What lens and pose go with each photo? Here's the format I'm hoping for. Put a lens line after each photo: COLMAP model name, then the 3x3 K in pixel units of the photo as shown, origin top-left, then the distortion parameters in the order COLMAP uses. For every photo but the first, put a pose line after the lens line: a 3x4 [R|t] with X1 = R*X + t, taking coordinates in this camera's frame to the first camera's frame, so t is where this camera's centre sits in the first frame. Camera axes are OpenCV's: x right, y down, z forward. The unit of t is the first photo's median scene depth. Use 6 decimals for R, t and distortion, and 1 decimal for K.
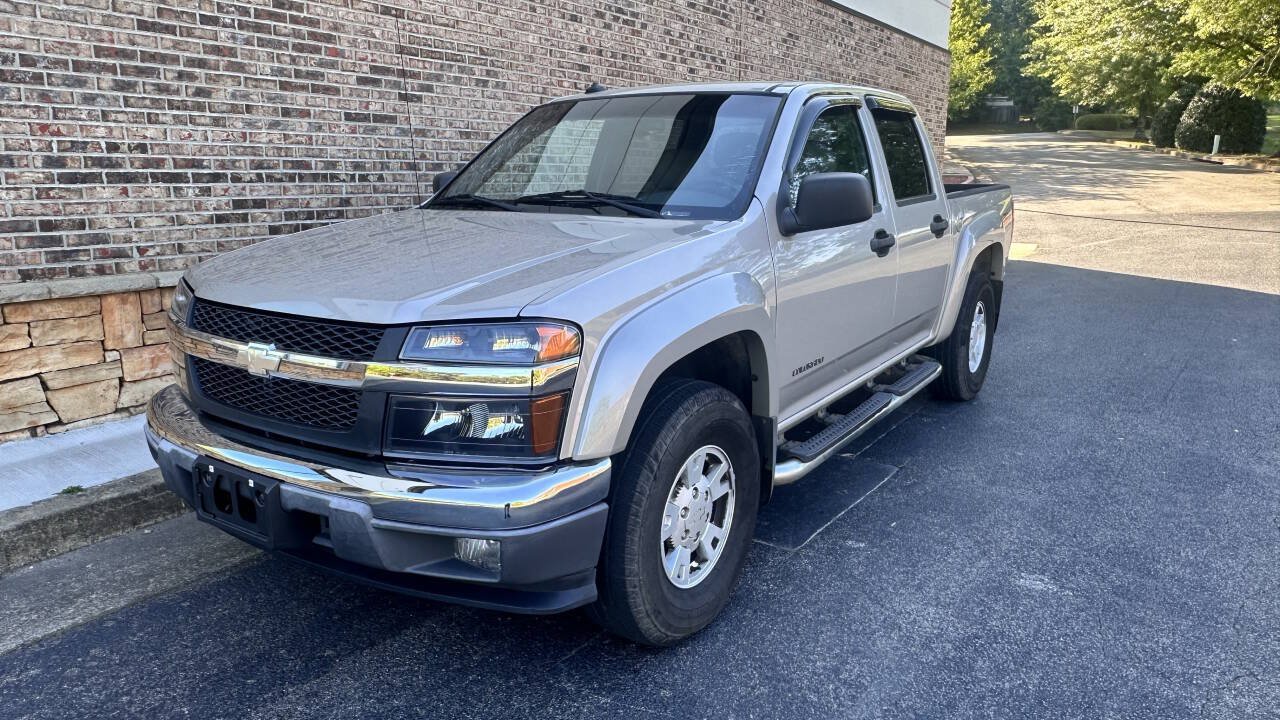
lens RADIAL K [[878.4, 0, 646.1], [0, 878.4, 378.6], [0, 0, 1]] dist [-0.004031, -0.000766]
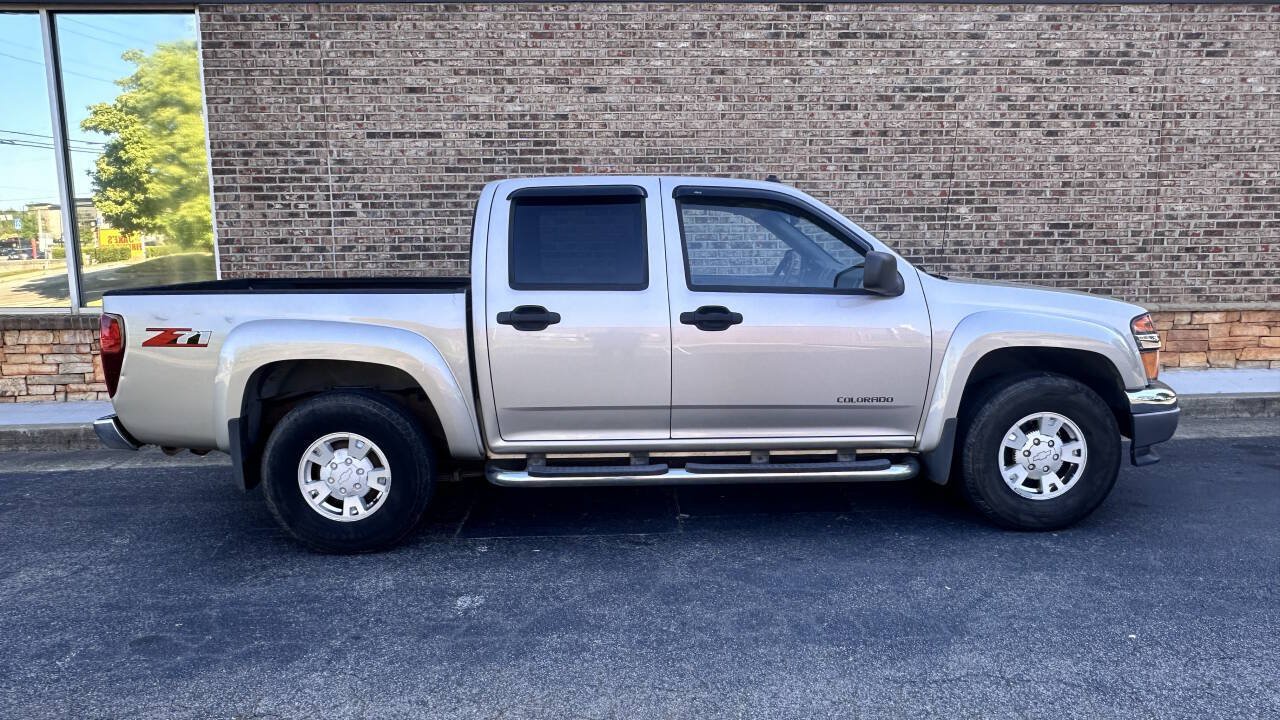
lens RADIAL K [[878.4, 0, 646.3], [0, 878.4, 375.0], [0, 0, 1]] dist [-0.004031, -0.000766]
pose [[0.590460, 0.114524, -0.798900, 0.943059], [-0.170324, 0.985269, 0.015355, -0.082635], [0.788889, 0.127005, 0.601268, 0.271742]]
